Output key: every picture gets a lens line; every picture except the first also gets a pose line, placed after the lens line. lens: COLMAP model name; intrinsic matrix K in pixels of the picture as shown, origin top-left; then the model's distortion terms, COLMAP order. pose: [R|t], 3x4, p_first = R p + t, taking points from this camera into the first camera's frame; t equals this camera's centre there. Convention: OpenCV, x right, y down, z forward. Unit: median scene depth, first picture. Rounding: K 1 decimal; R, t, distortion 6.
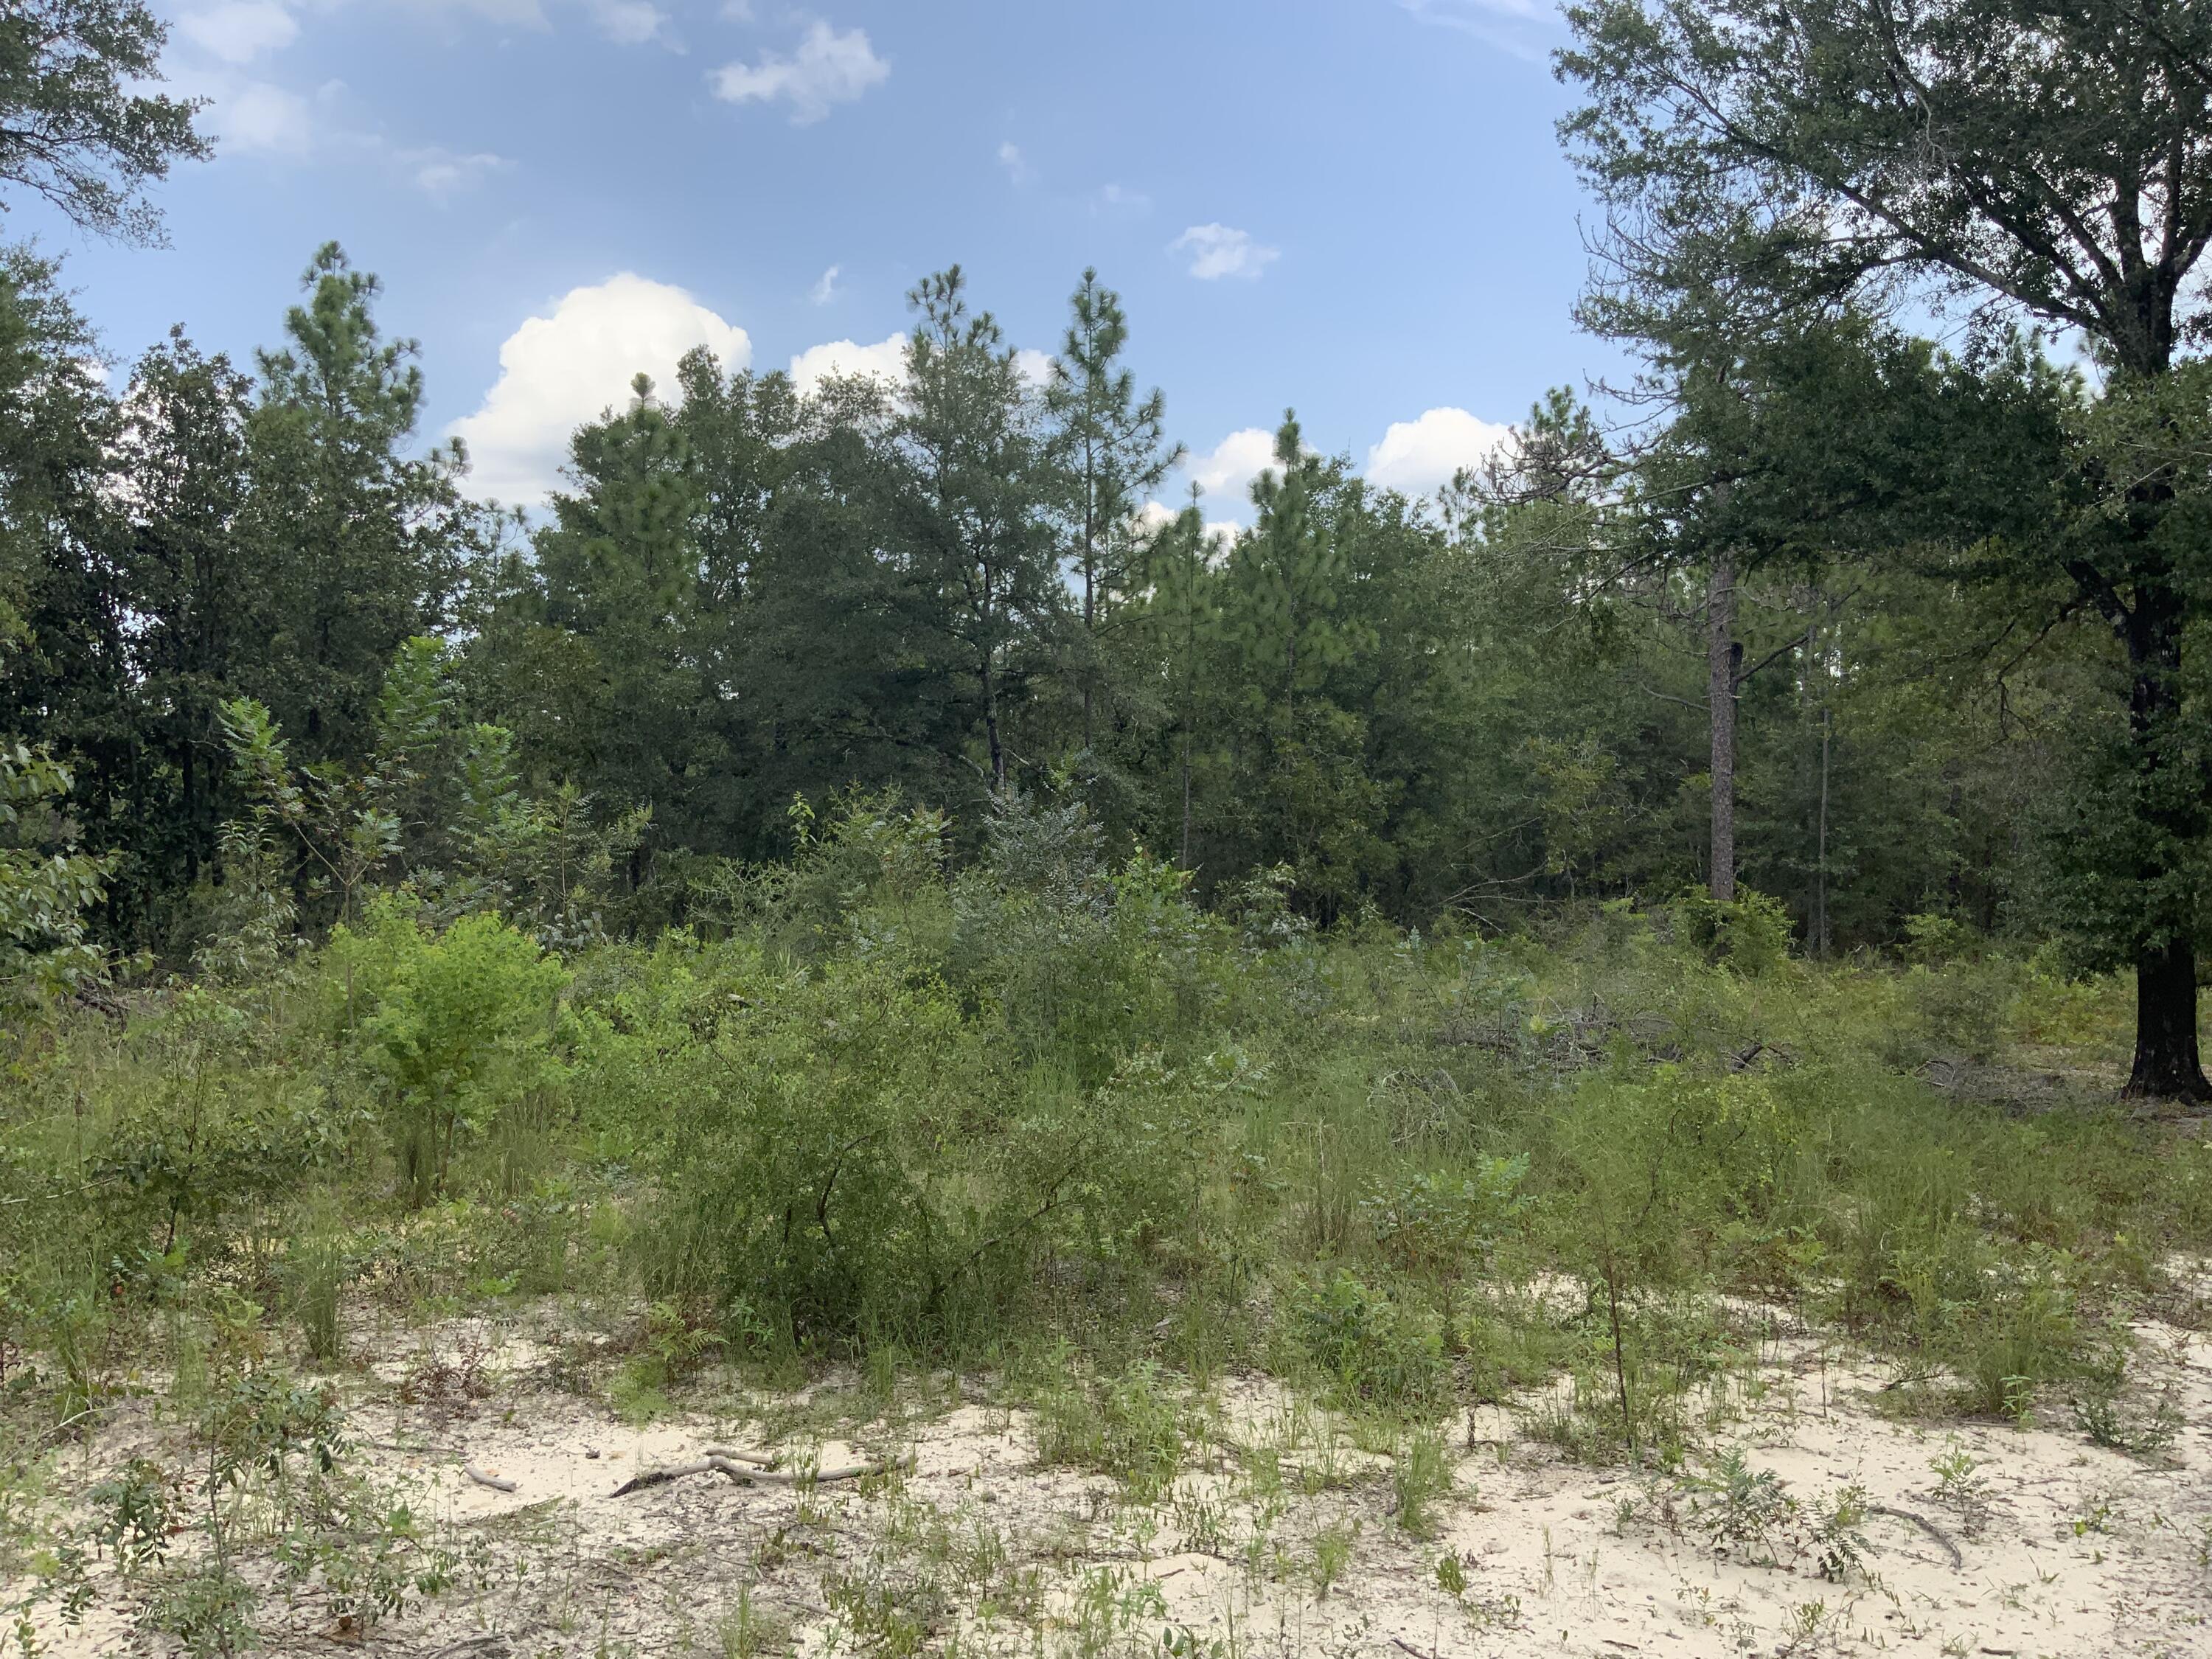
lens RADIAL K [[1797.2, 0, 1113.1], [0, 1797.2, 809.3], [0, 0, 1]] dist [0.045318, -0.110793]
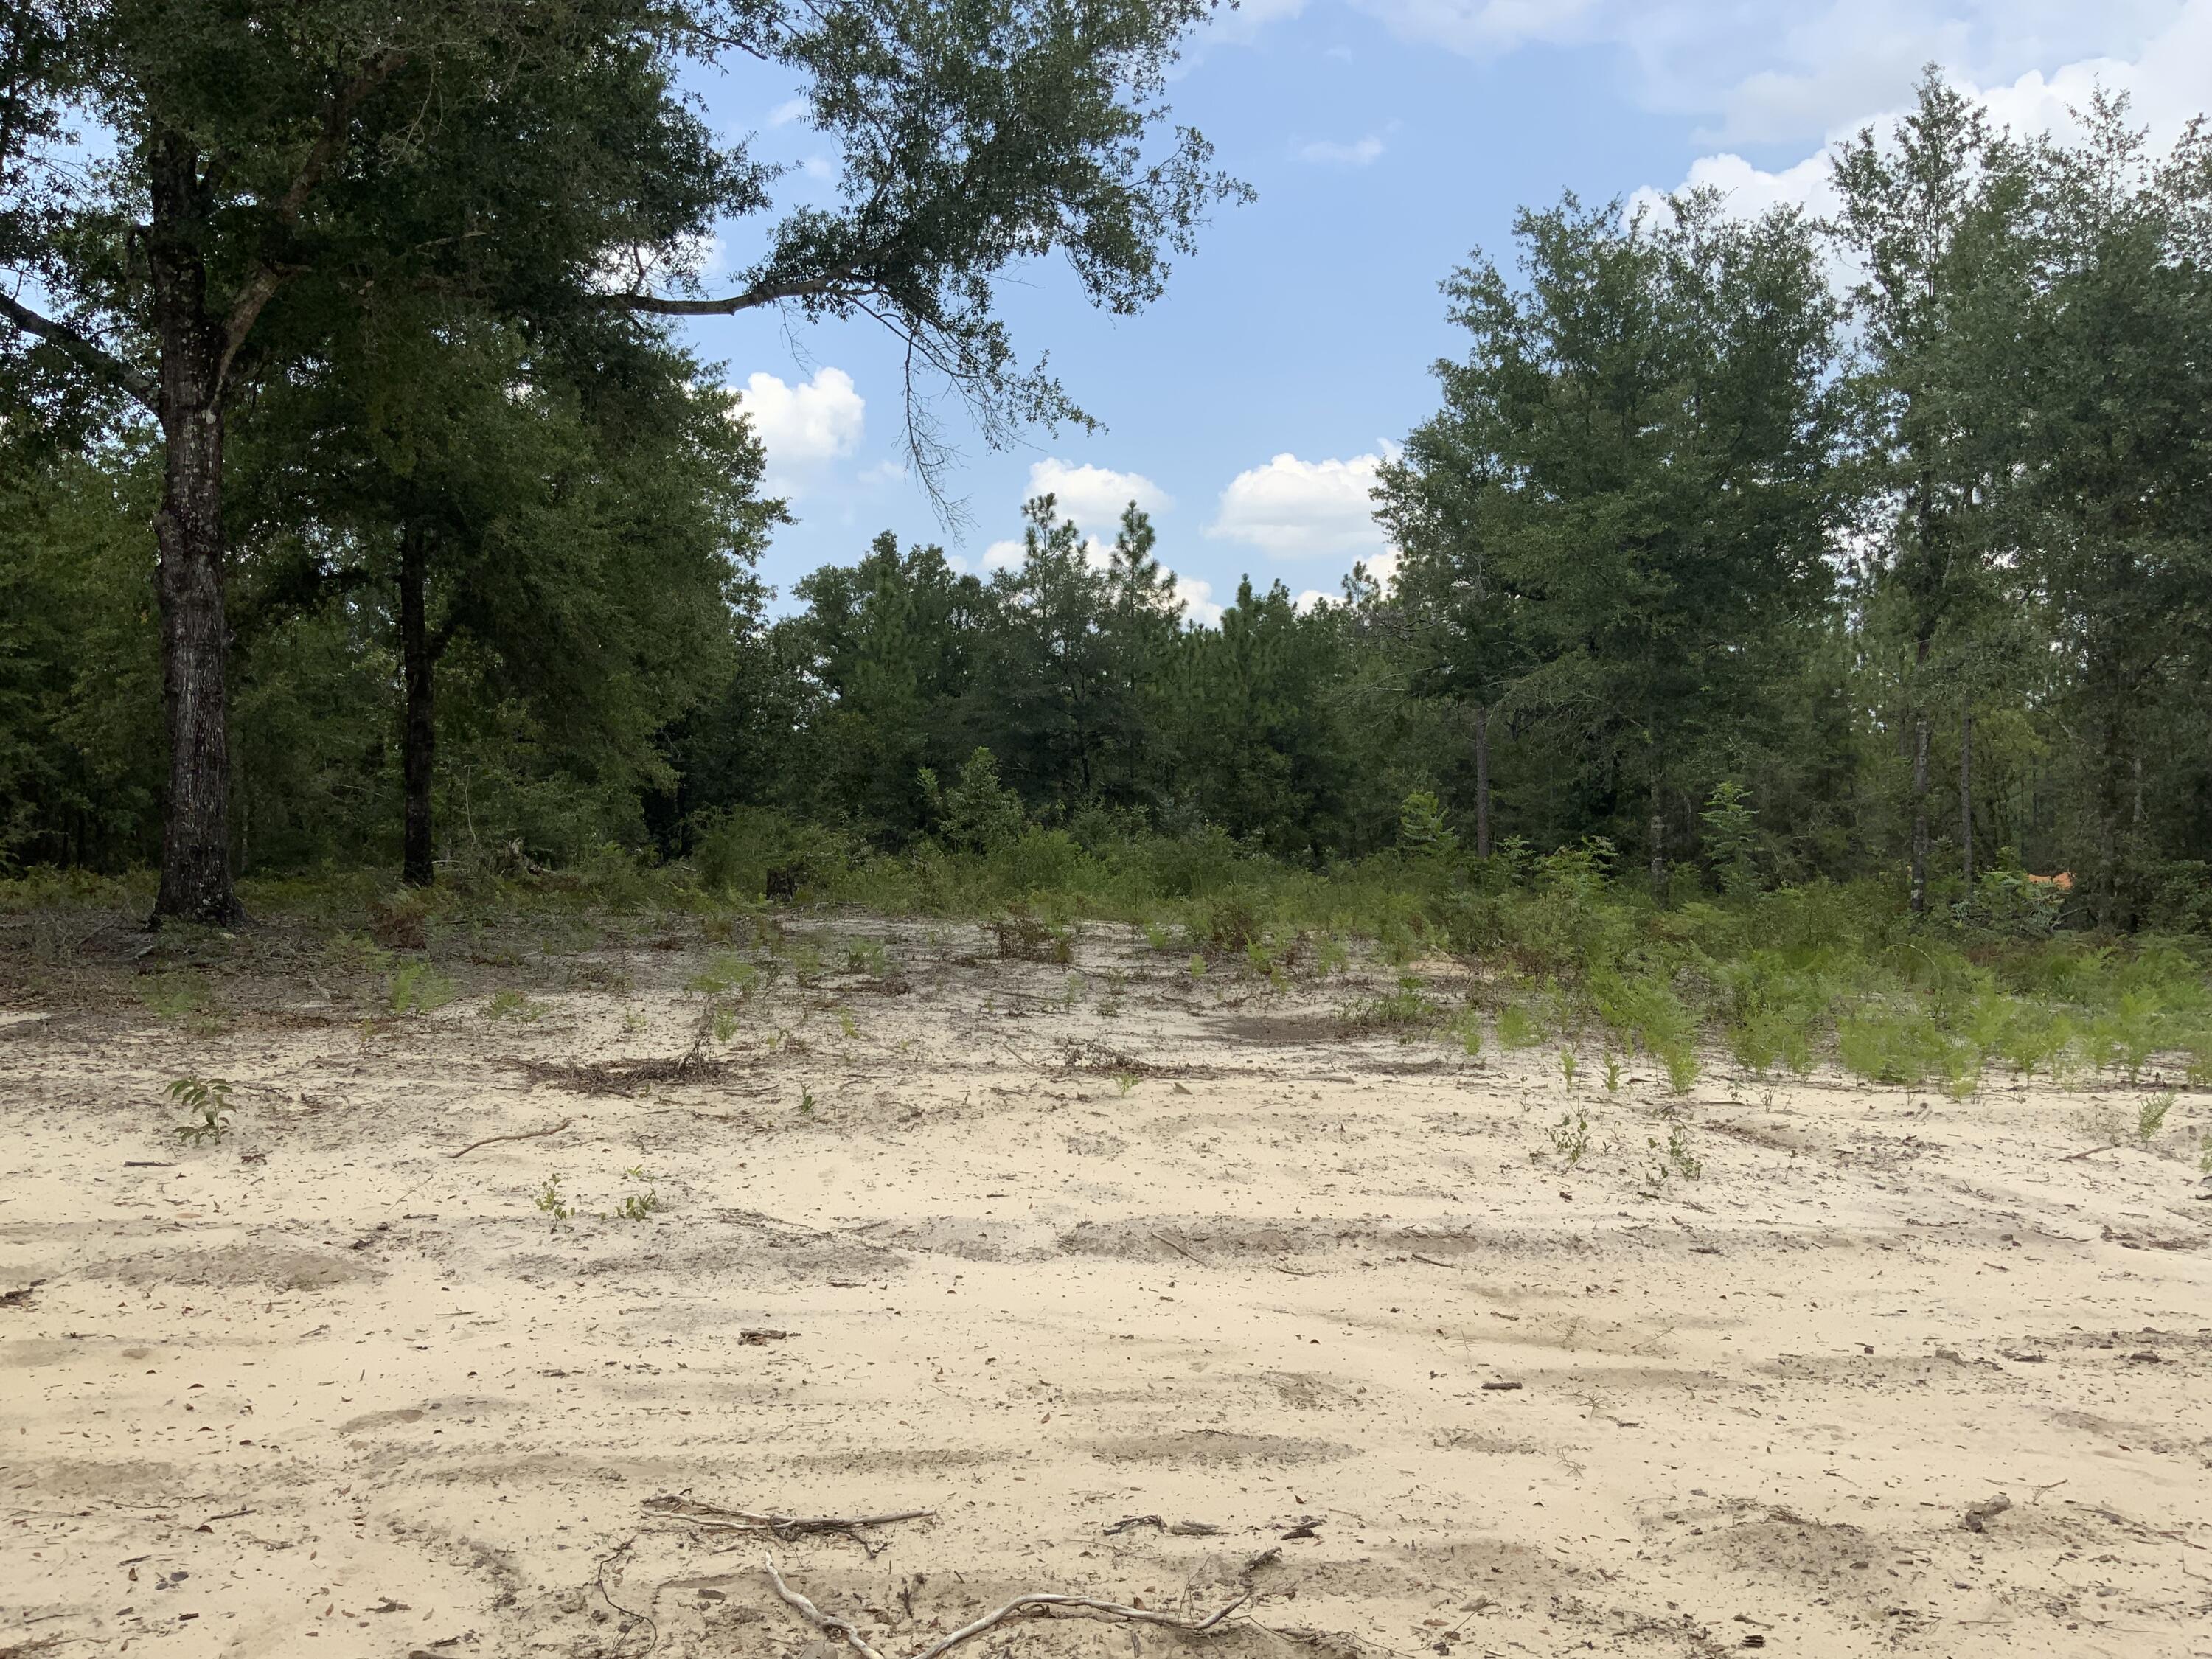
lens RADIAL K [[1797.2, 0, 1104.1], [0, 1797.2, 847.5], [0, 0, 1]] dist [0.045318, -0.110793]
pose [[0.999277, -0.003352, 0.037873, -0.117730], [0.002882, 0.999918, 0.012441, 0.015450], [-0.037912, -0.012323, 0.999205, -0.811259]]
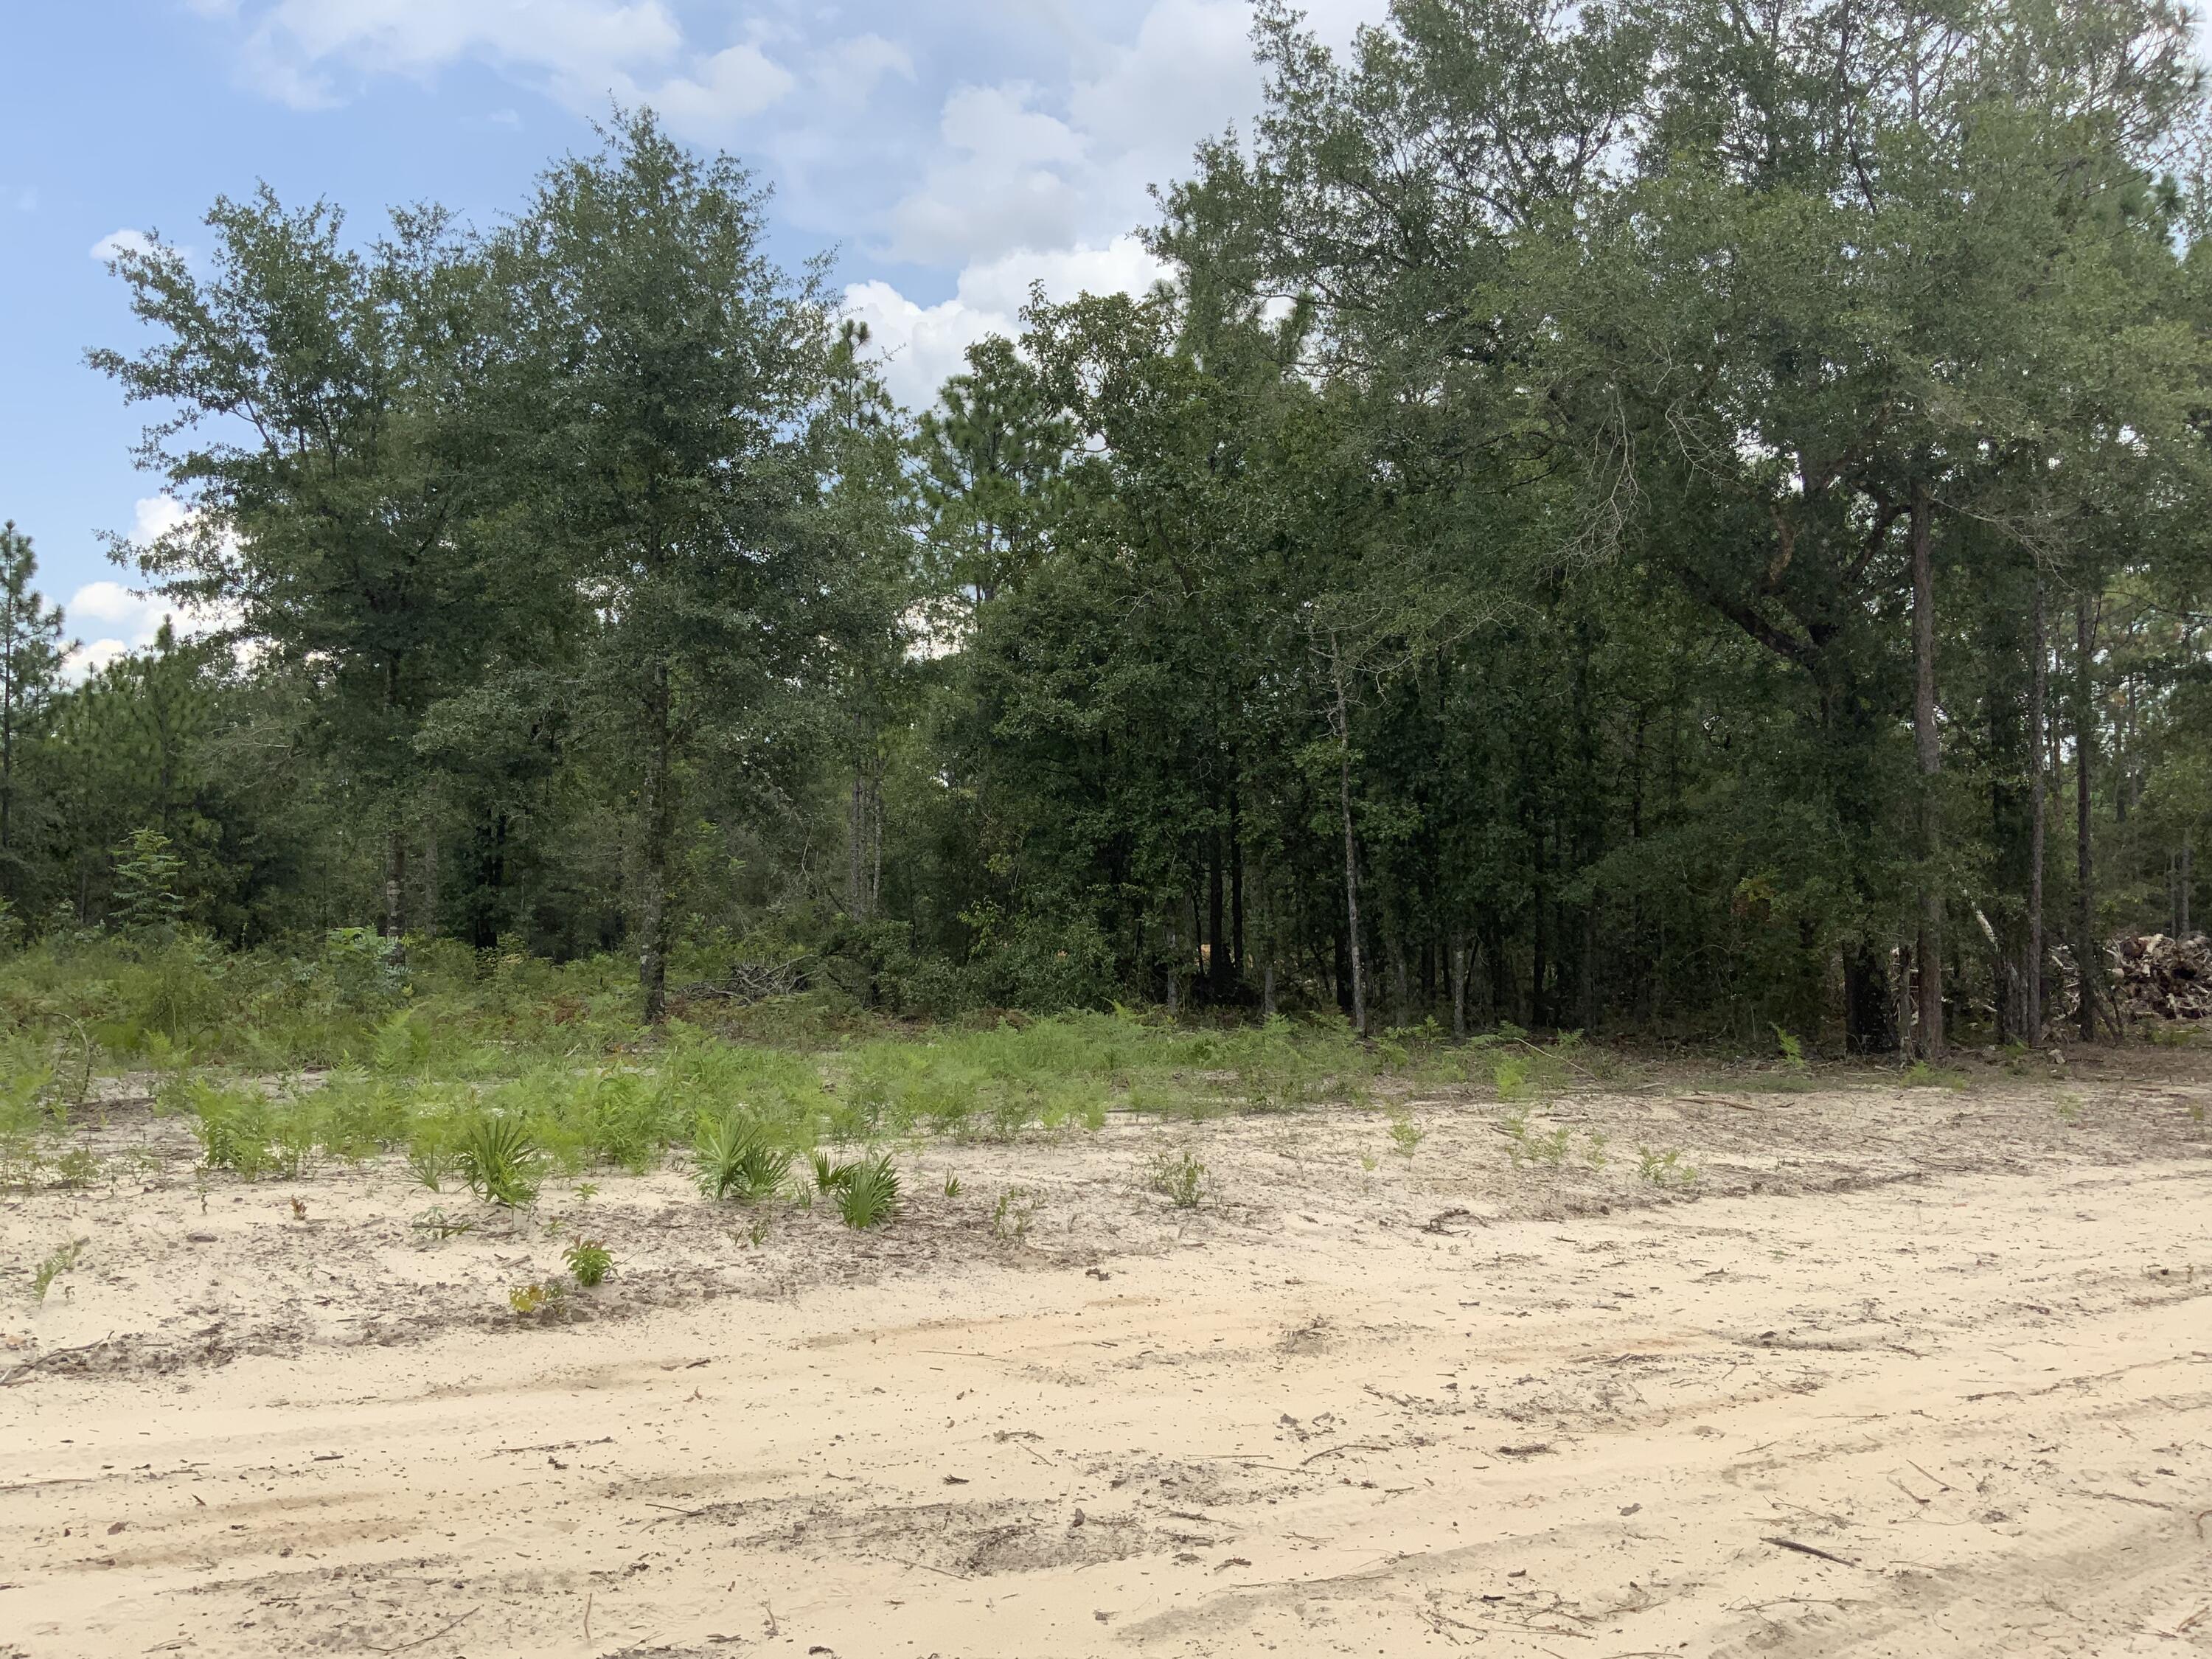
lens RADIAL K [[1797.2, 0, 1103.1], [0, 1797.2, 841.1], [0, 0, 1]] dist [0.045318, -0.110793]
pose [[0.878988, 0.008134, 0.476775, 0.081150], [0.008333, 0.999440, -0.032413, 0.022842], [-0.476772, 0.032464, 0.878428, -0.794724]]
